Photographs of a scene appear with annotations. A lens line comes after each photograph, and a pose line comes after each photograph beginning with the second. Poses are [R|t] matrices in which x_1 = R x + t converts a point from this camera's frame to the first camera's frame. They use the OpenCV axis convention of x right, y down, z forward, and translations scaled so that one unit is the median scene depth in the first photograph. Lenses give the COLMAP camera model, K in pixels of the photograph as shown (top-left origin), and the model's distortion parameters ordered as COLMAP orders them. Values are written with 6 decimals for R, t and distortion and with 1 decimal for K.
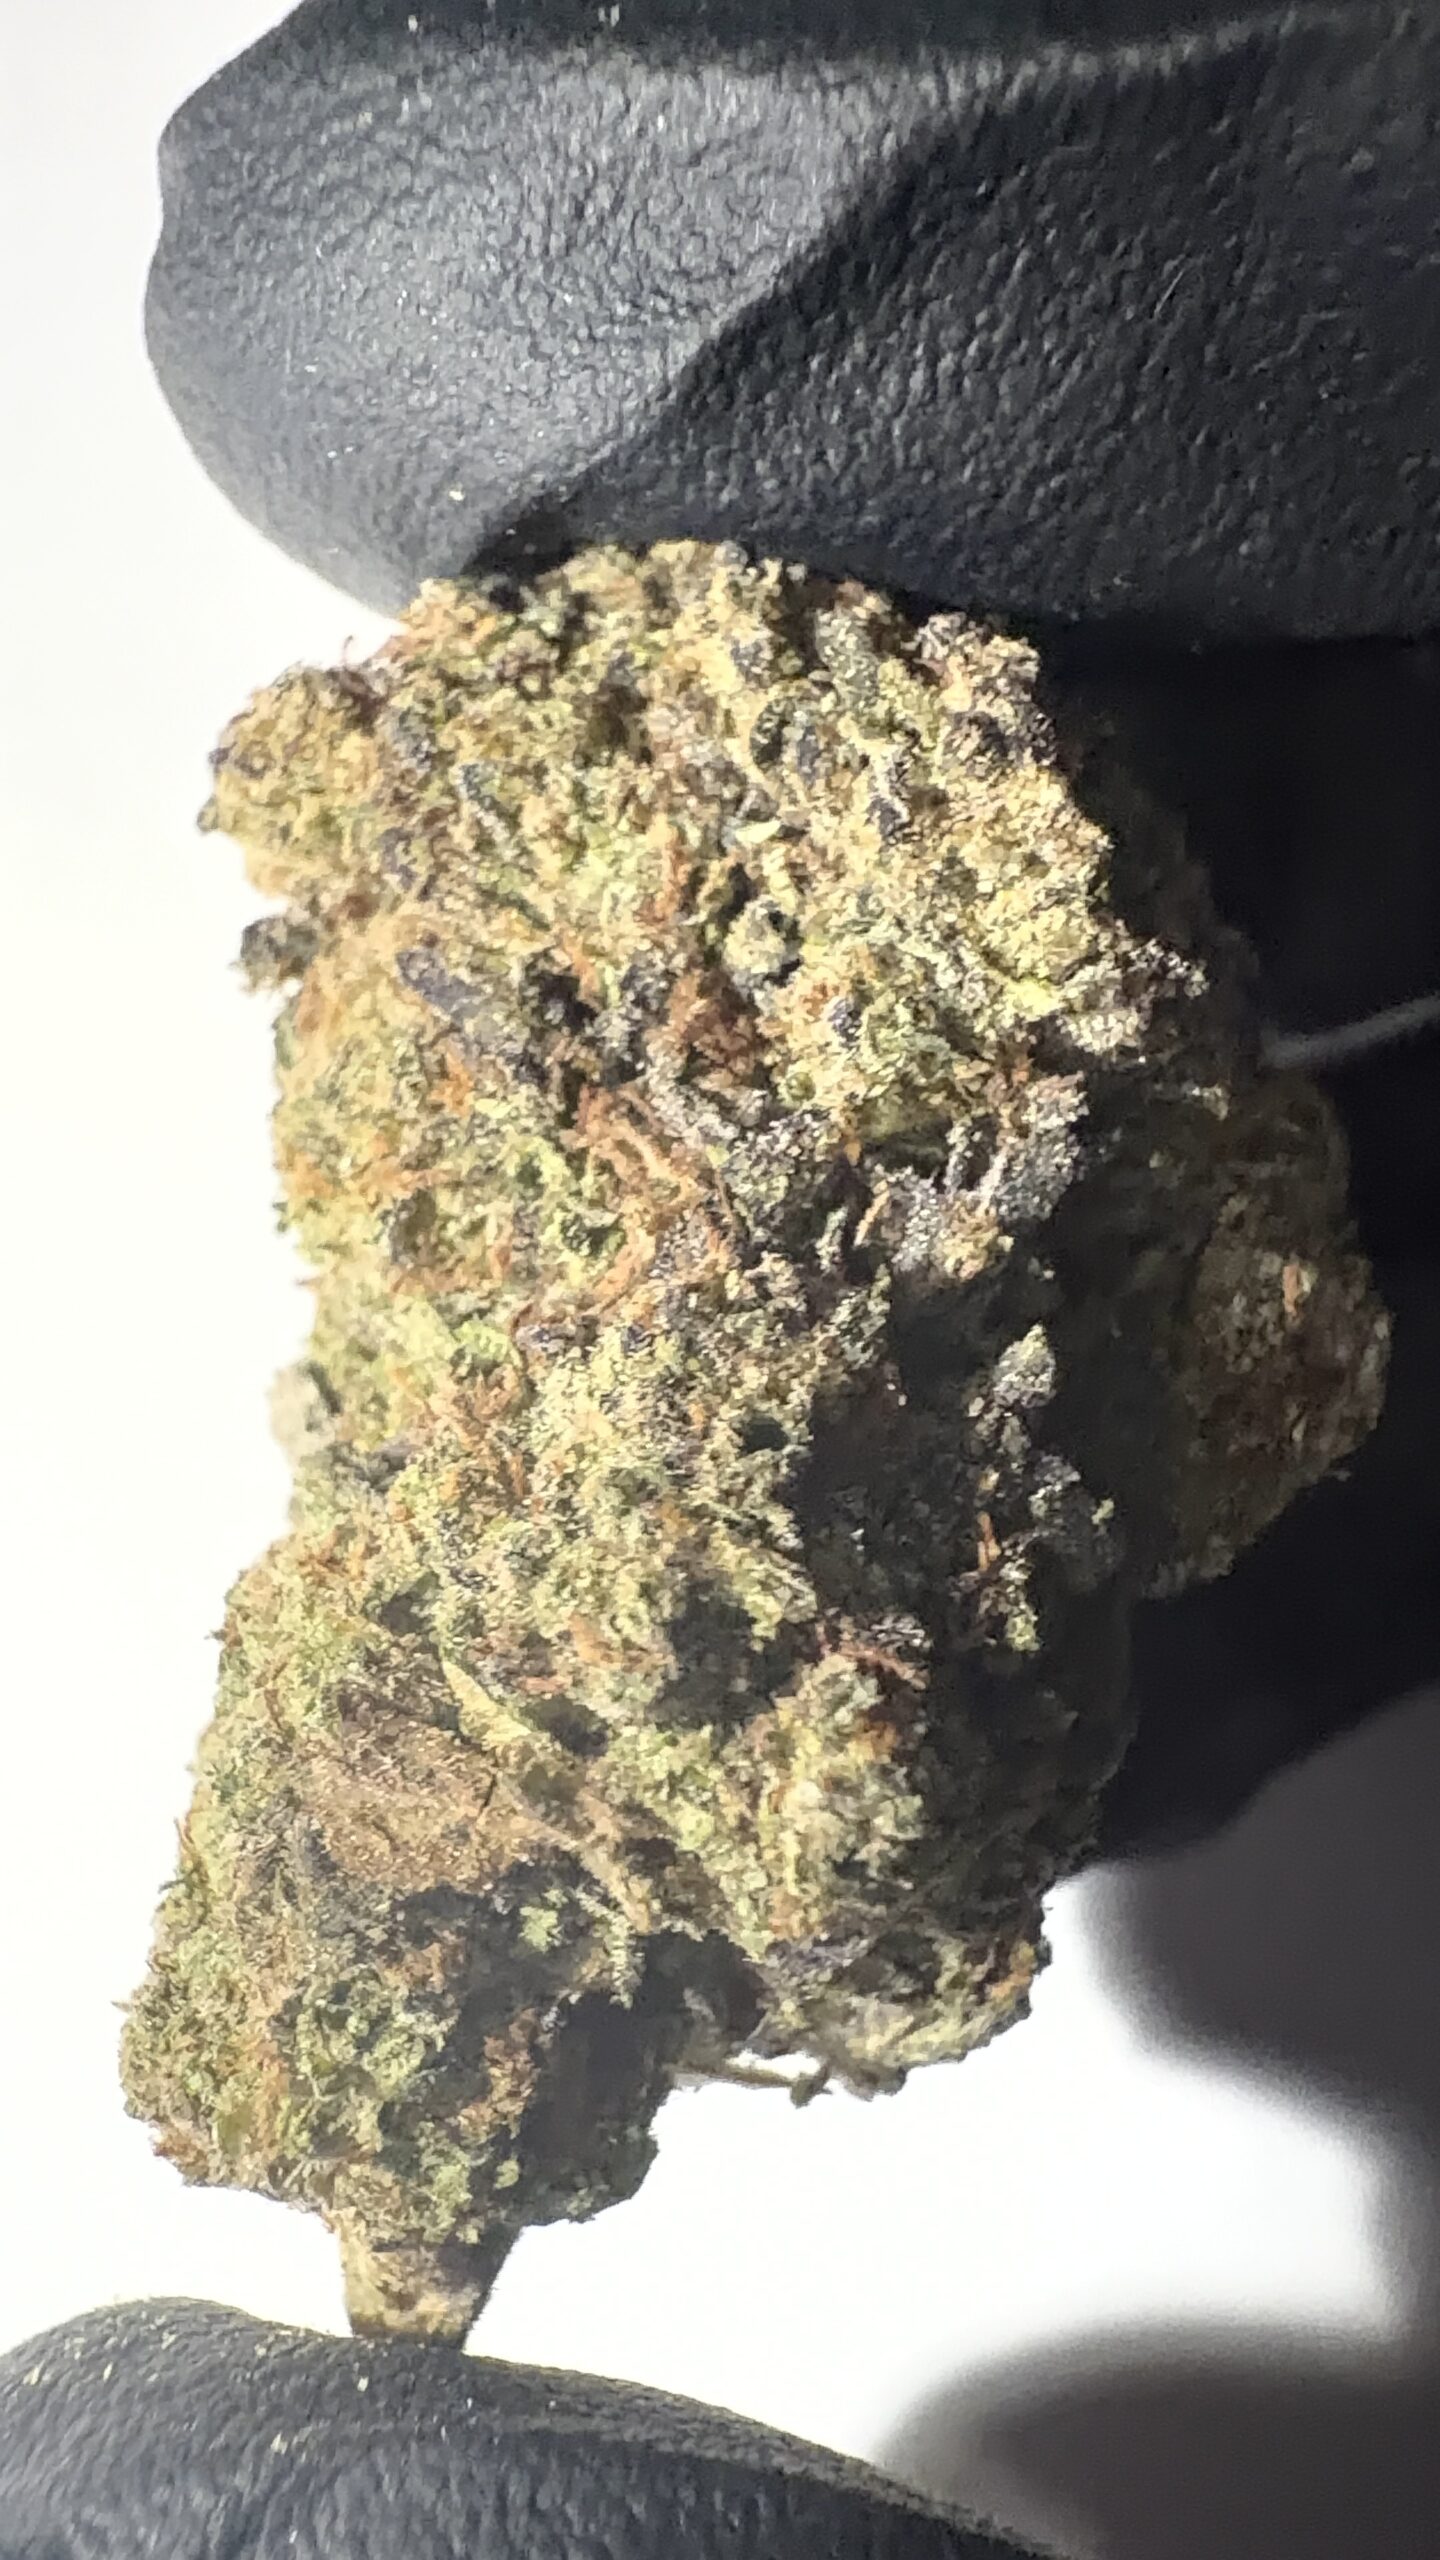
lens RADIAL K [[1946.2, 0, 723.8], [0, 1946.2, 1299.1], [0, 0, 1]] dist [-0.078898, 0.071737]
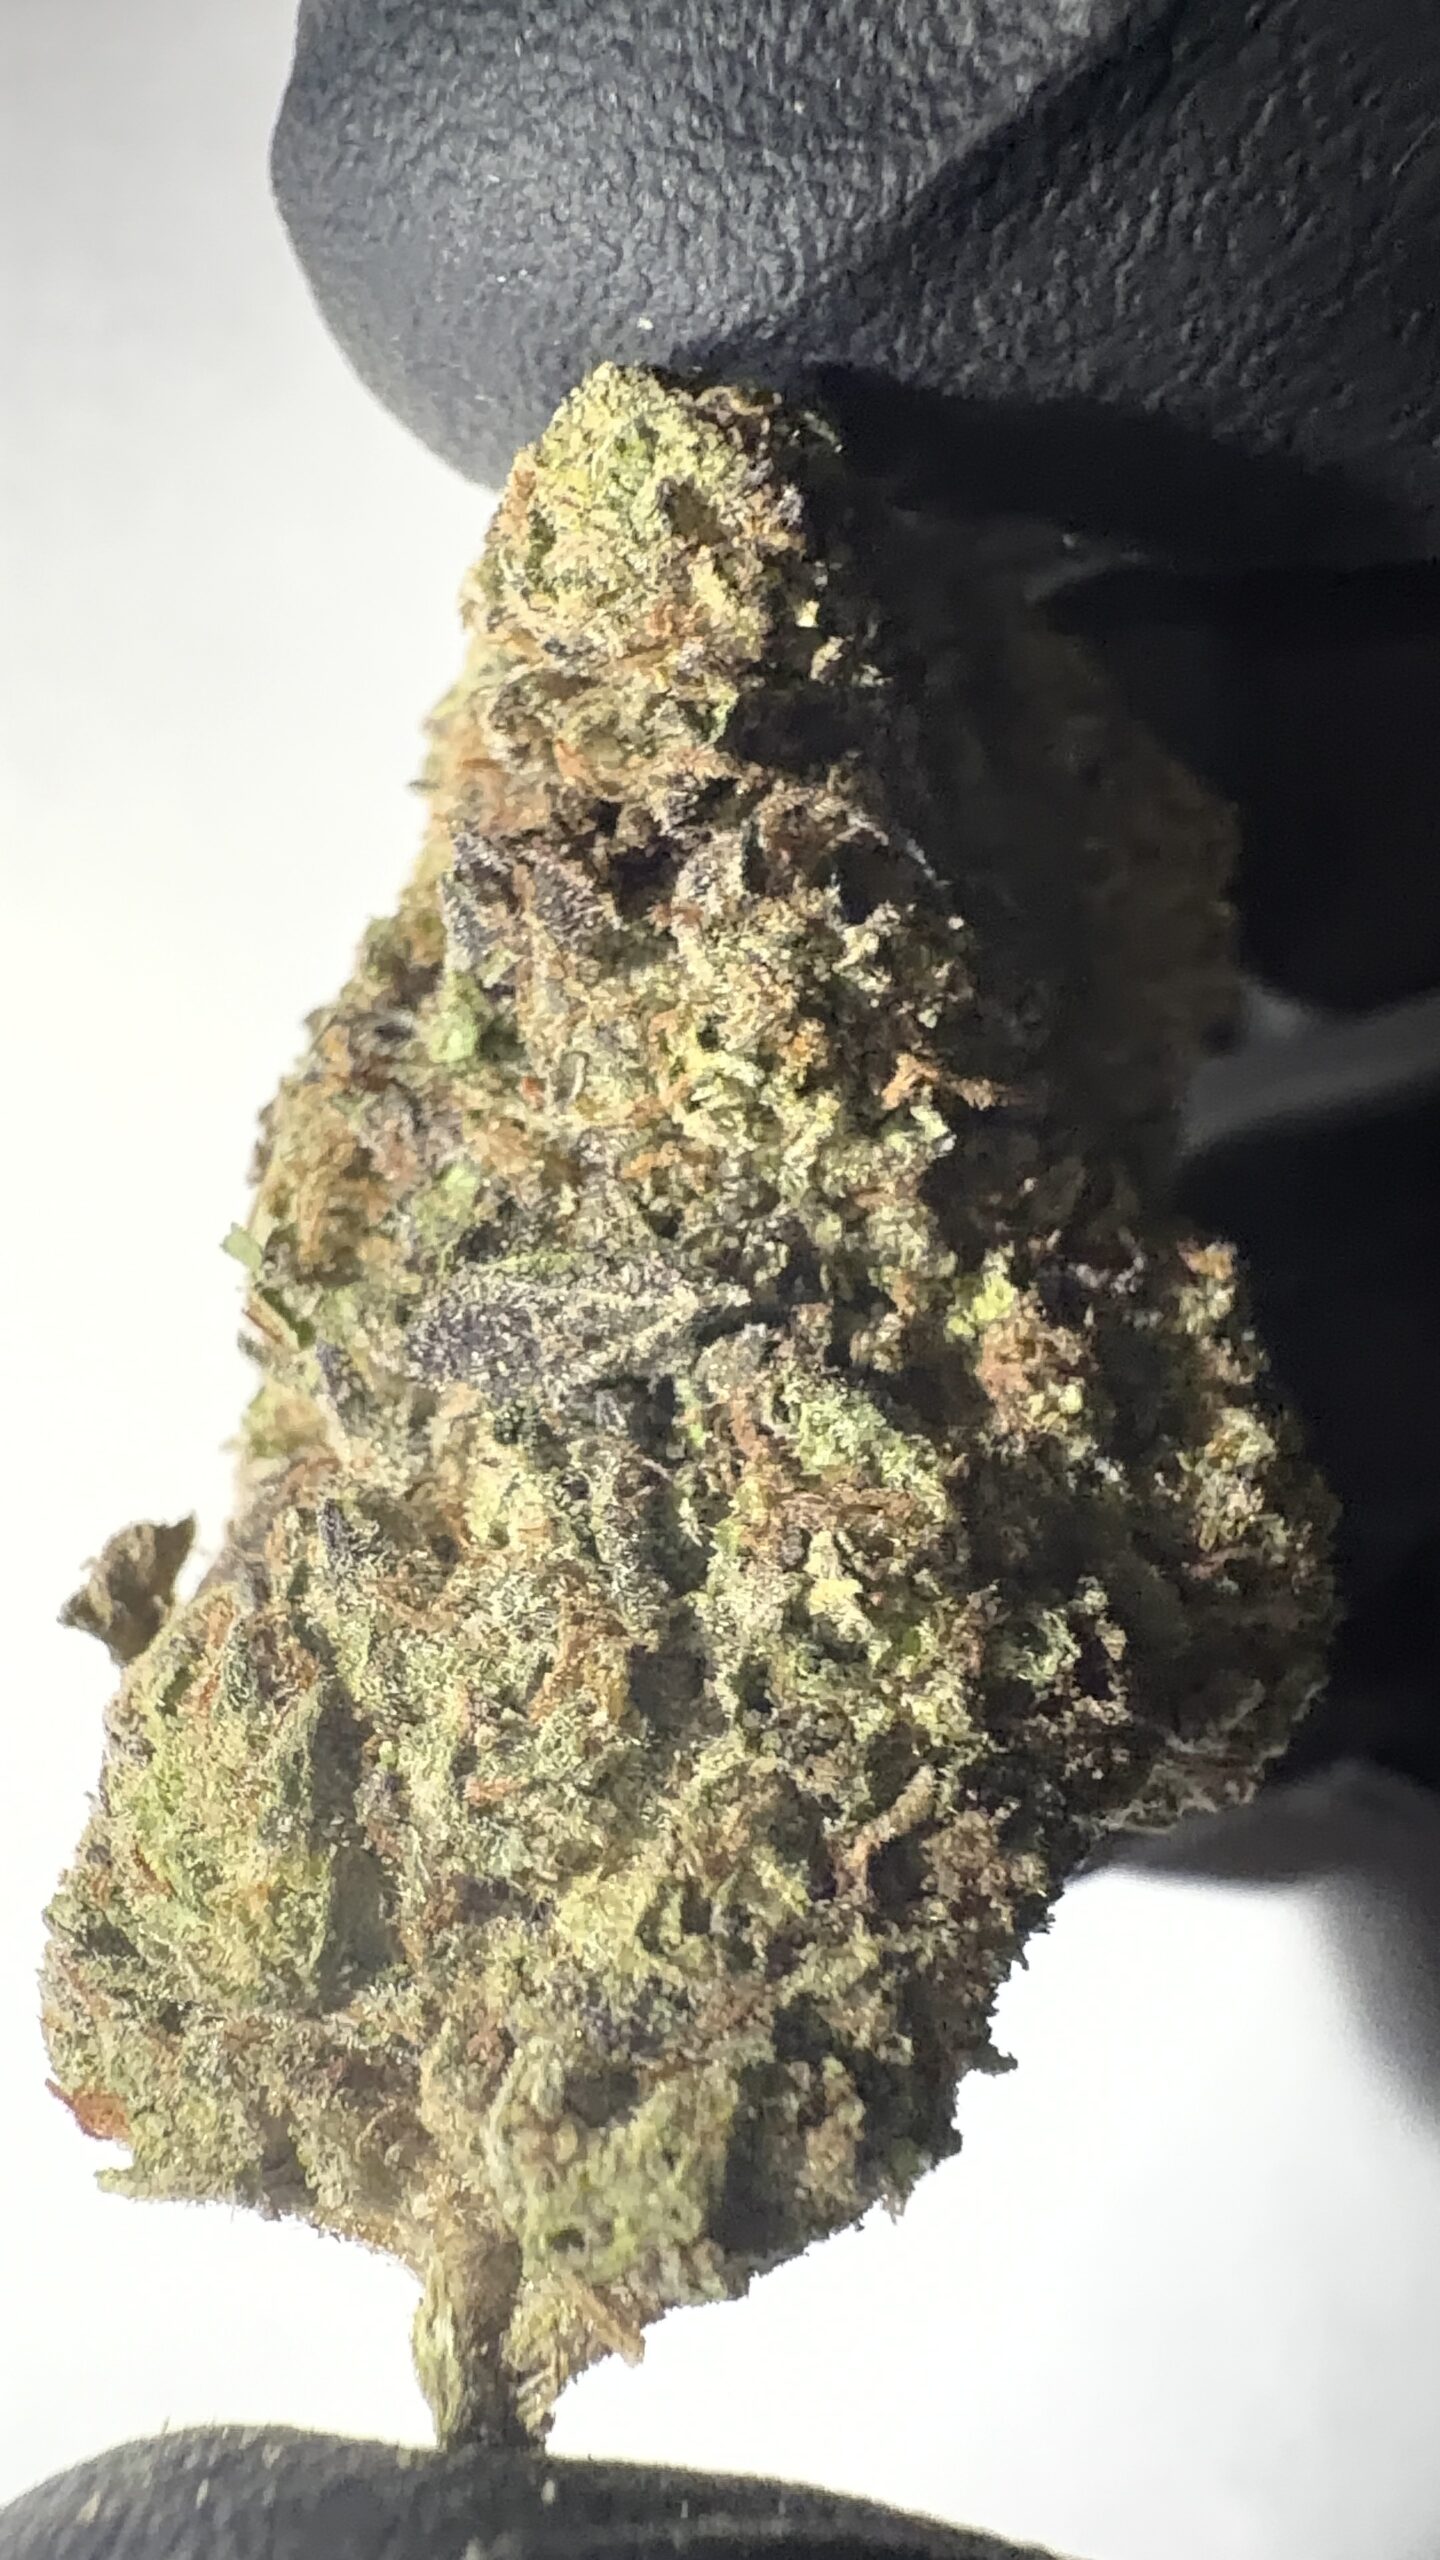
lens RADIAL K [[1946.2, 0, 727.6], [0, 1946.2, 1280.1], [0, 0, 1]] dist [-0.078898, 0.071737]
pose [[0.990290, 0.013557, 0.138354, -0.236930], [0.001481, 0.994148, -0.108018, 0.155054], [-0.139009, 0.107174, 0.984475, 0.135488]]
